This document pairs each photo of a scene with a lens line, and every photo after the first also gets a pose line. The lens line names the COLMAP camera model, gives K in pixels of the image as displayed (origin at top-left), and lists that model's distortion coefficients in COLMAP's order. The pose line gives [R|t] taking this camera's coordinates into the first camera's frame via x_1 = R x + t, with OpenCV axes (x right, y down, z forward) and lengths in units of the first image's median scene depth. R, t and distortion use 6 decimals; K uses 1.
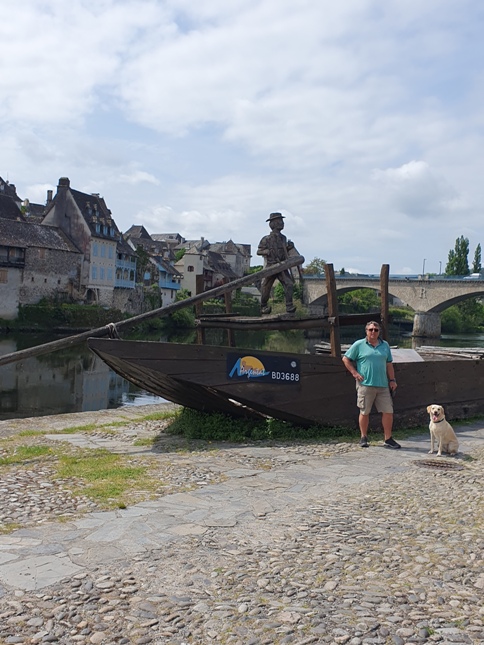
lens RADIAL K [[646.9, 0, 242.0], [0, 646.9, 322.5], [0, 0, 1]] dist [0.183689, -0.487917]
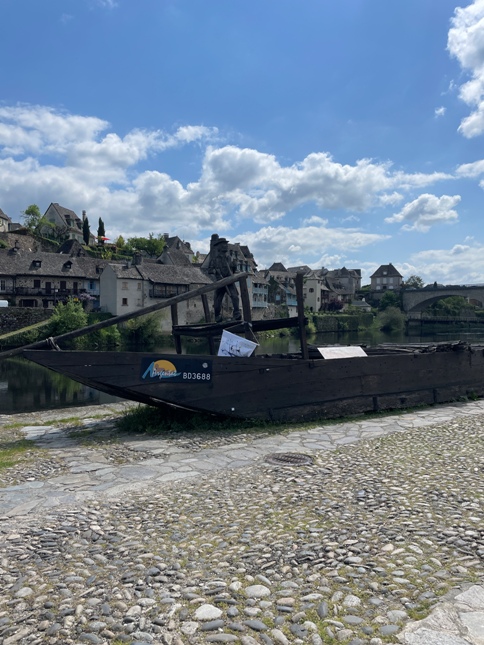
lens RADIAL K [[468.0, 0, 242.0], [0, 468.0, 322.5], [0, 0, 1]] dist [0.019060, -0.004107]
pose [[0.966751, -0.054408, -0.249864, 0.312358], [0.049977, 0.998461, -0.024049, 0.010825], [0.250788, 0.010762, 0.967982, 0.192849]]
